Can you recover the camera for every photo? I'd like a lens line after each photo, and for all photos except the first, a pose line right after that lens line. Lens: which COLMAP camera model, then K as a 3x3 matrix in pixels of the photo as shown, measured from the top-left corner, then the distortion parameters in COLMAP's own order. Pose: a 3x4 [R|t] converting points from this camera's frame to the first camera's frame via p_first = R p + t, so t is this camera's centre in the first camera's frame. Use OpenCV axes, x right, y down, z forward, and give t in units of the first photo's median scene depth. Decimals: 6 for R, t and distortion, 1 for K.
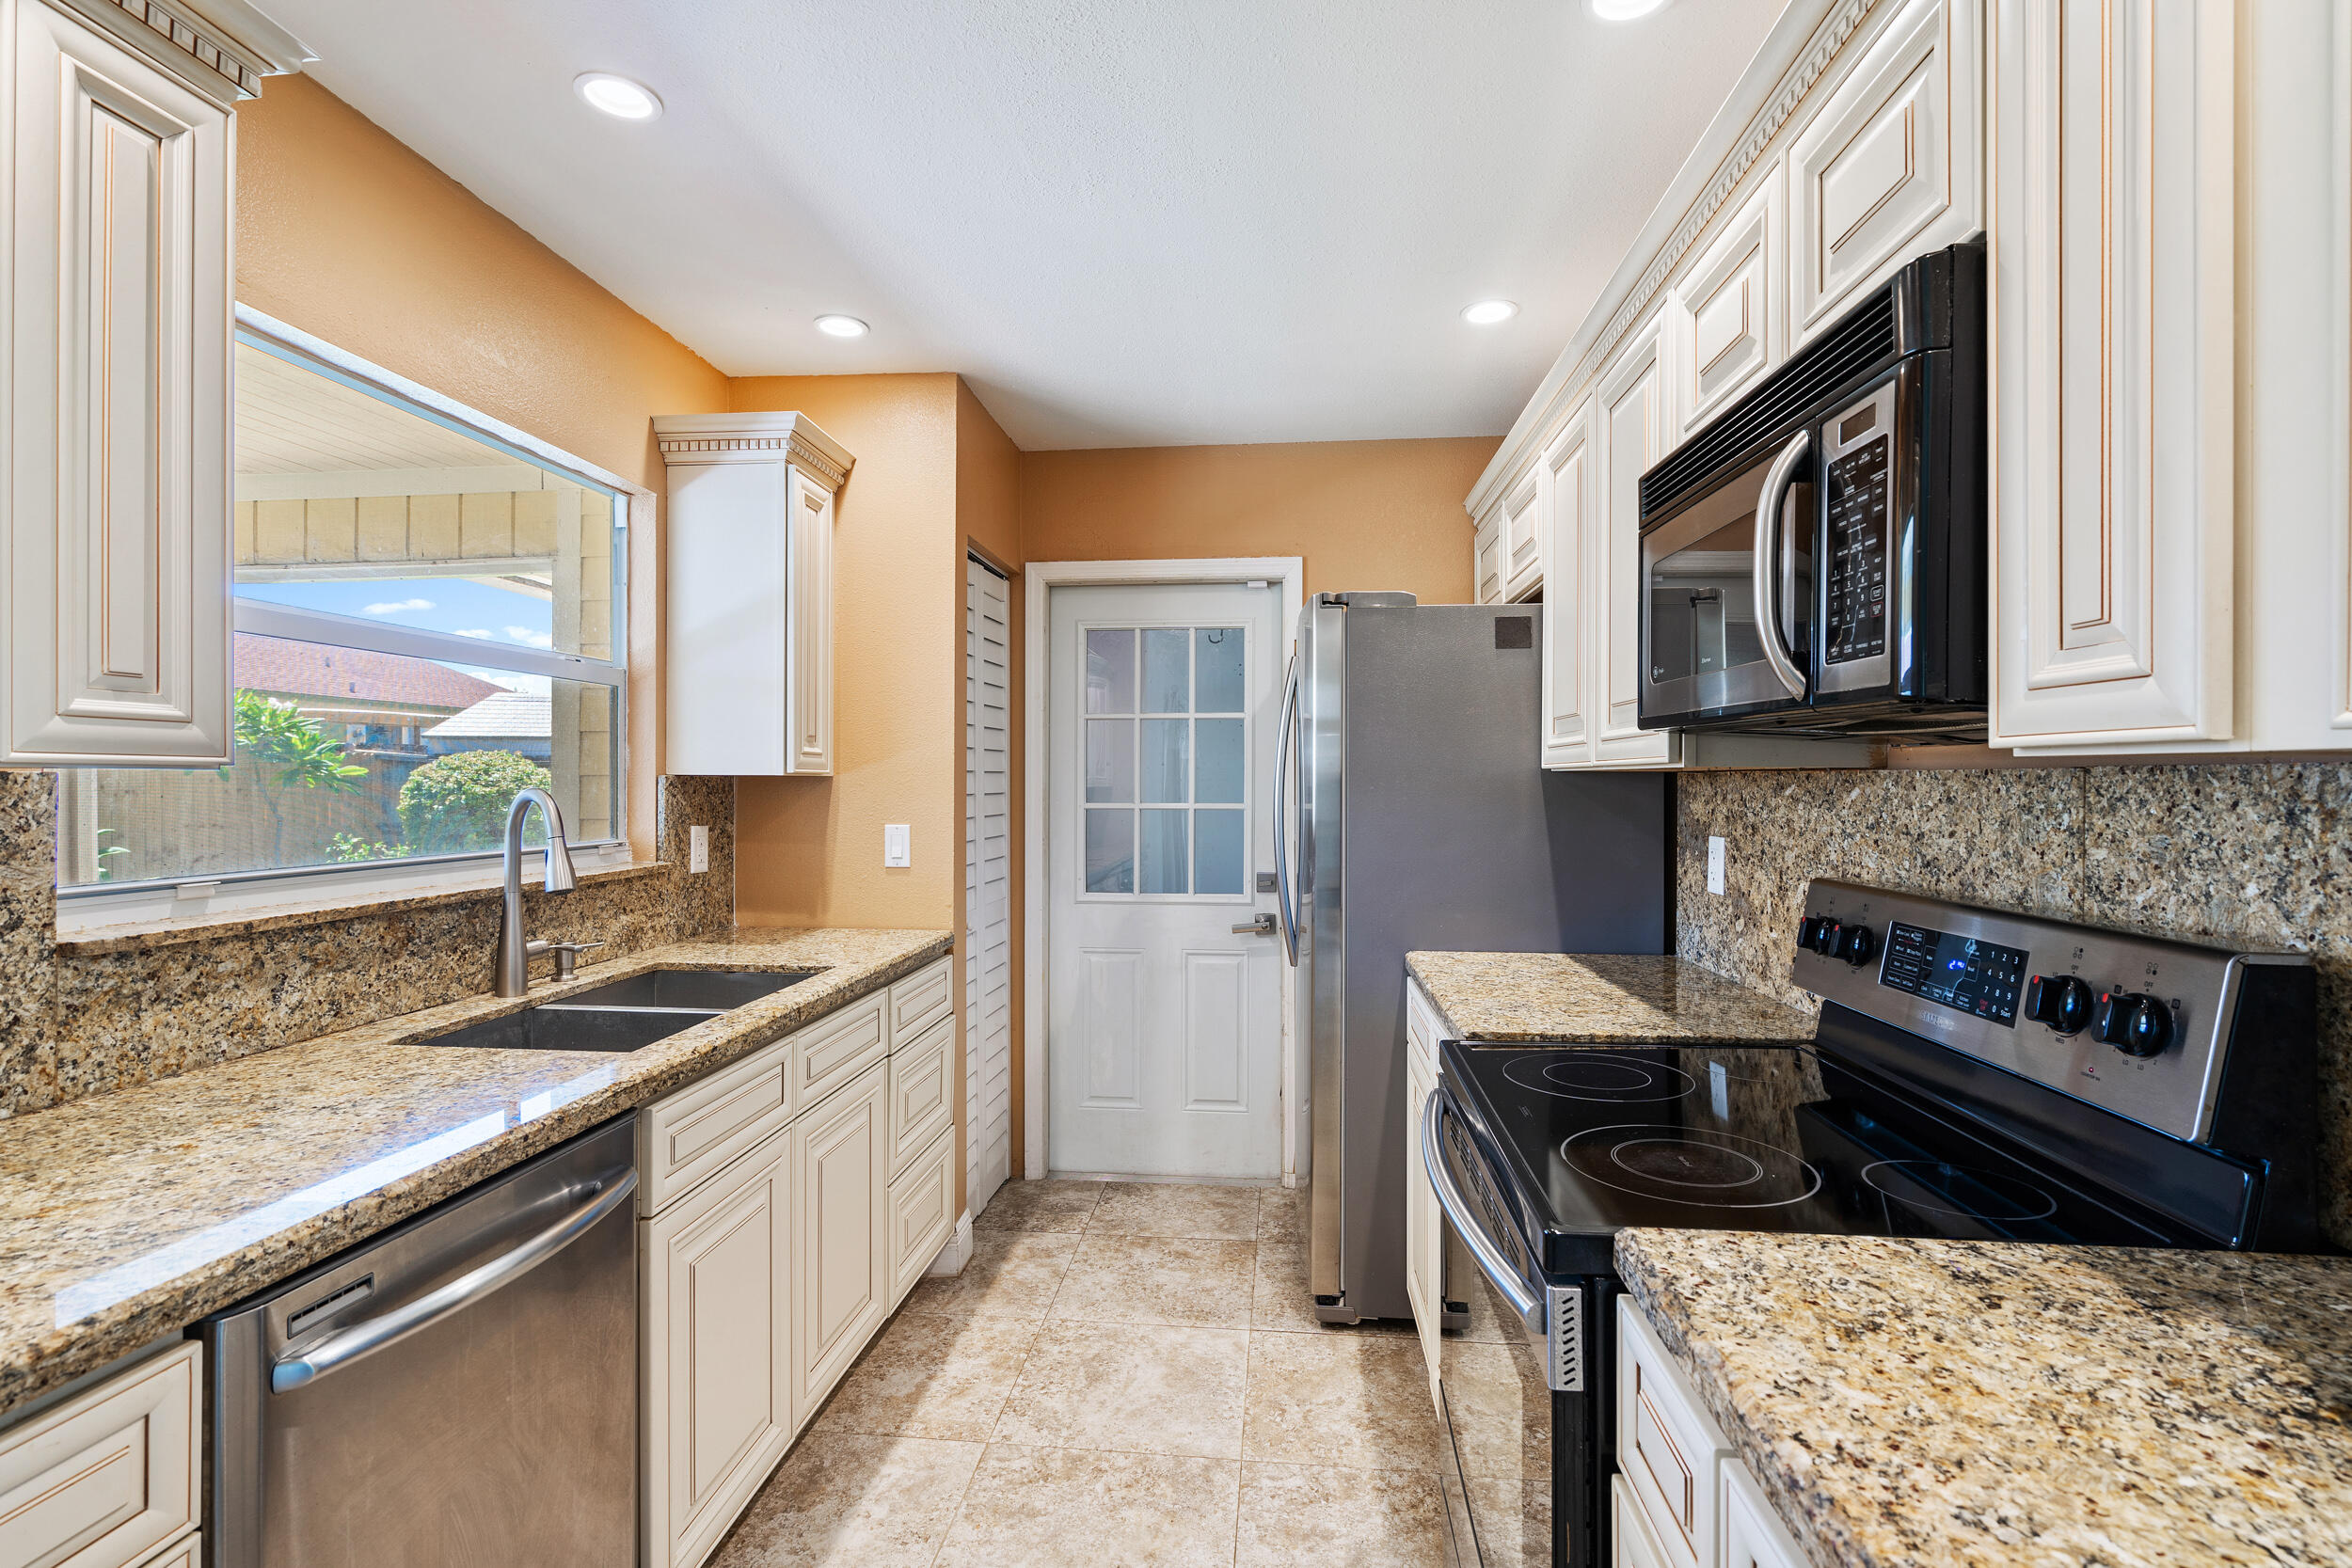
lens RADIAL K [[1075.1, 0, 1168.8], [0, 1075.1, 777.8], [0, 0, 1]] dist [0.000912, -0.000604]
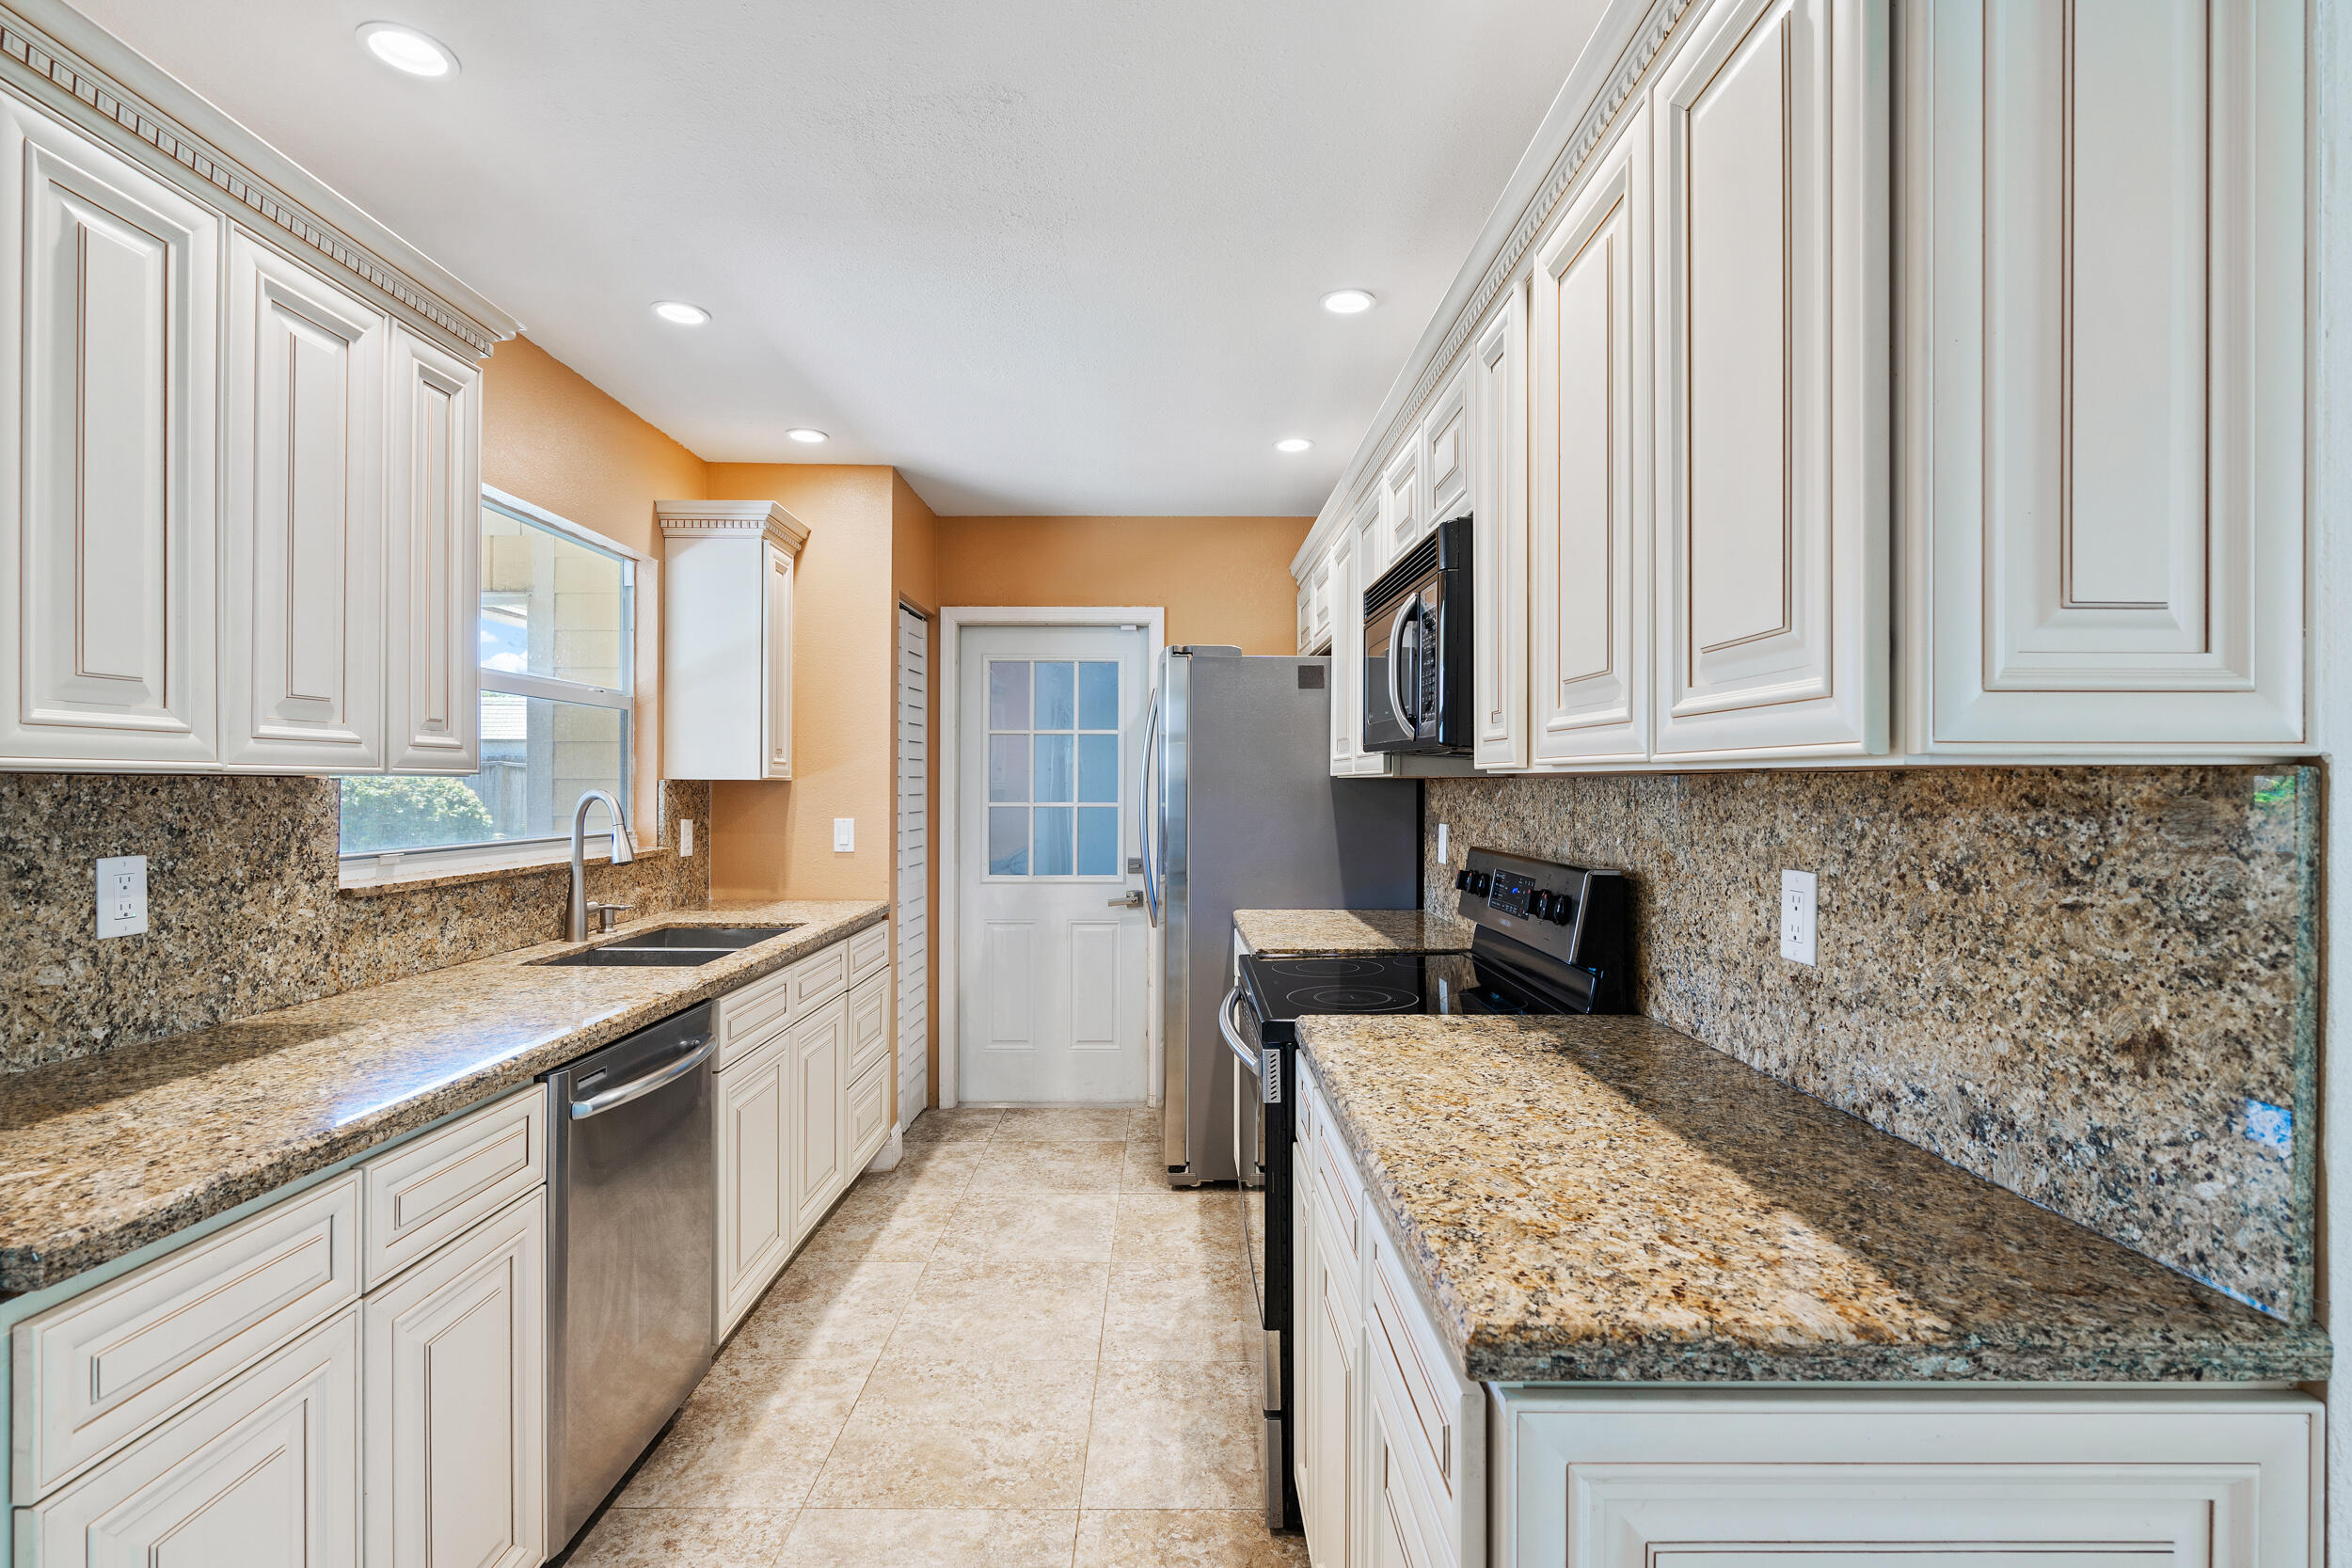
lens RADIAL K [[1075.1, 0, 1163.9], [0, 1075.1, 783.8], [0, 0, 1]] dist [0.000912, -0.000604]
pose [[0.994634, 0.001455, 0.103450, -0.010517], [-0.001705, 0.999996, 0.002328, -0.001741], [-0.103447, -0.002492, 0.994632, -0.426802]]
